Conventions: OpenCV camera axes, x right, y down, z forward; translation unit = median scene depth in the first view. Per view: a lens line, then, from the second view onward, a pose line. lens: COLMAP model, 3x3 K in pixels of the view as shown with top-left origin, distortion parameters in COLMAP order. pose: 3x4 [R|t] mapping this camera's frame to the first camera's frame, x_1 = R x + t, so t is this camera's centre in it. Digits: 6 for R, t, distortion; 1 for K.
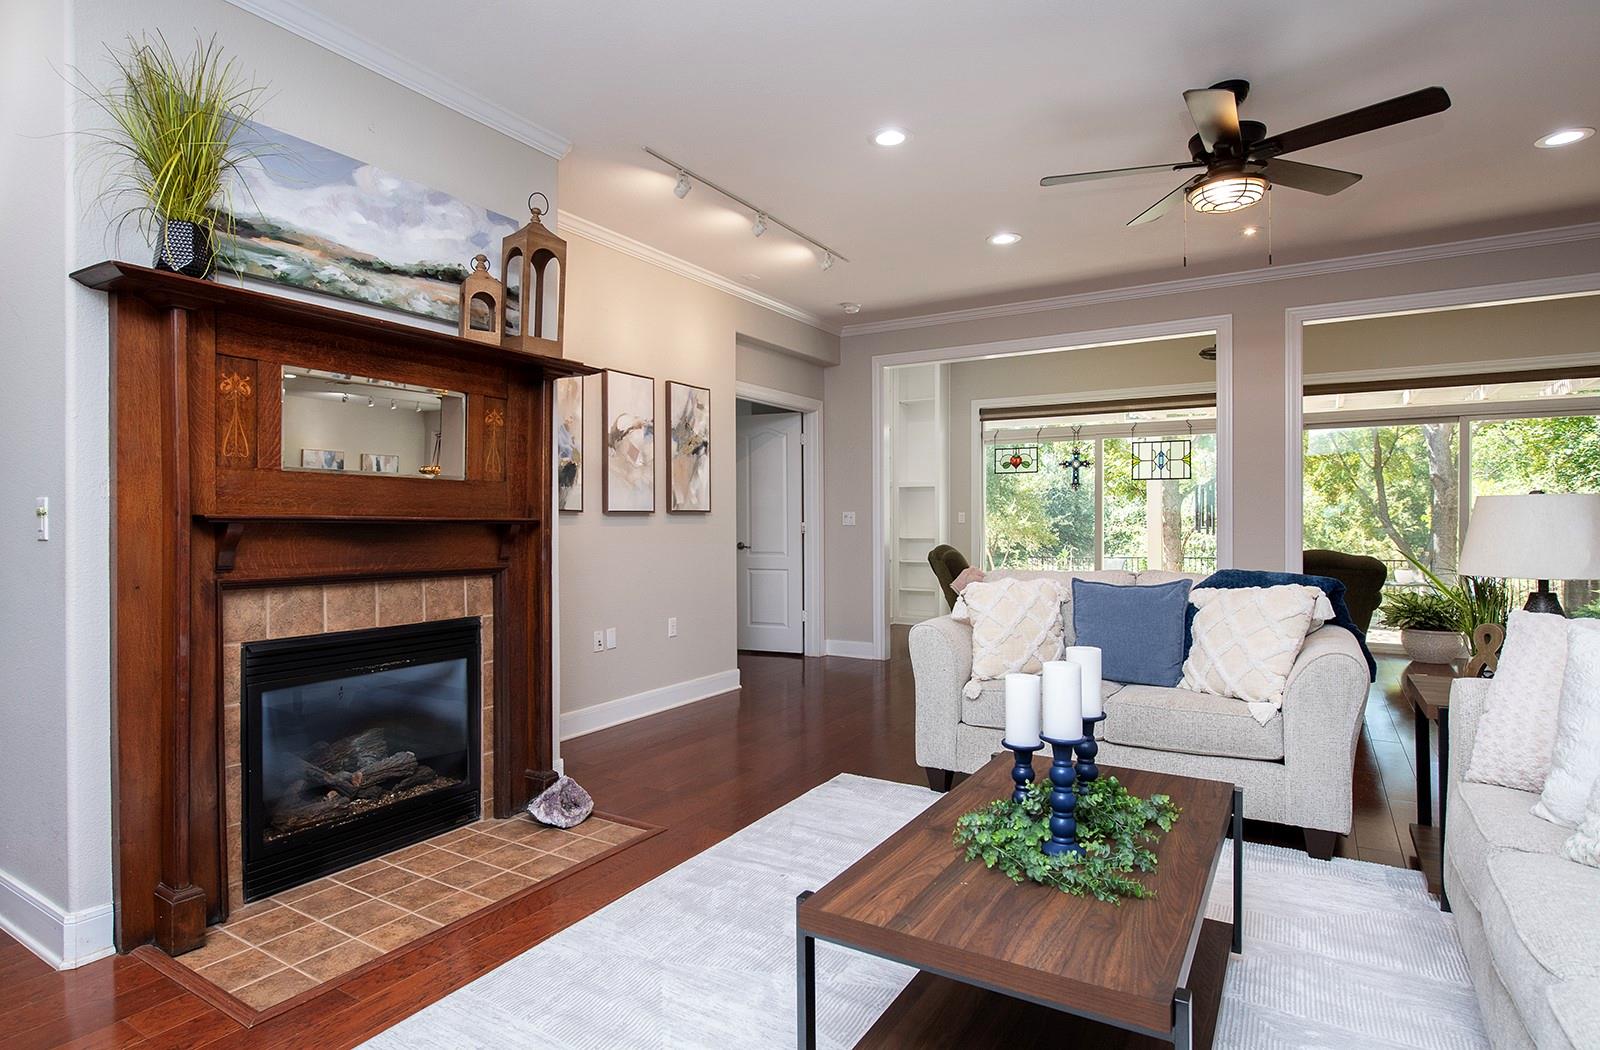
lens RADIAL K [[862.0, 0, 796.6], [0, 862.0, 521.3], [0, 0, 1]] dist [-0.013787, 0.001027]
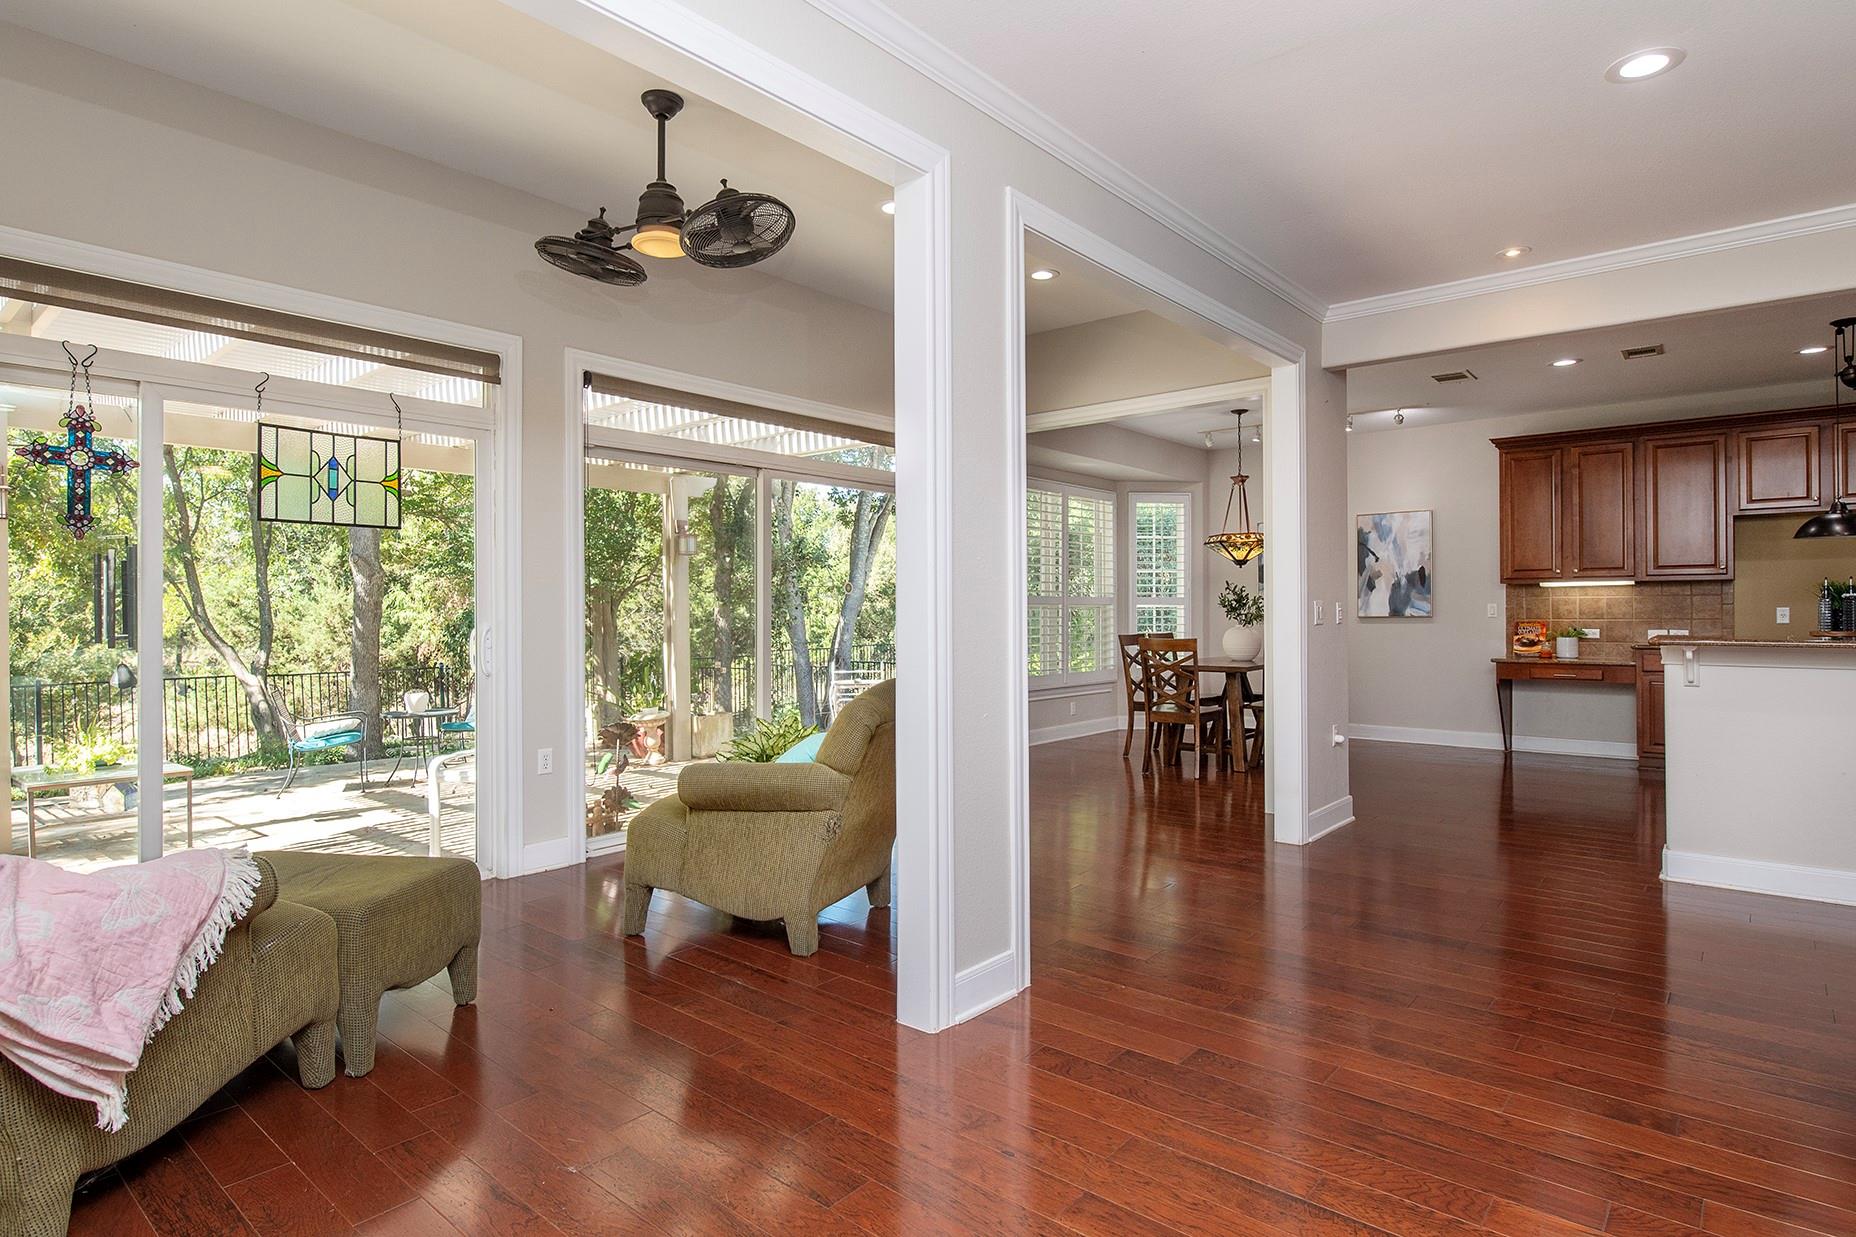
lens RADIAL K [[1003.5, 0, 927.2], [0, 1003.5, 612.6], [0, 0, 1]] dist [-0.000656, -0.000001]
pose [[0.160970, -0.003186, 0.986954, -0.004243], [0.006978, 0.999973, 0.002090, -0.005823], [-0.986935, 0.006550, 0.160988, 0.632356]]
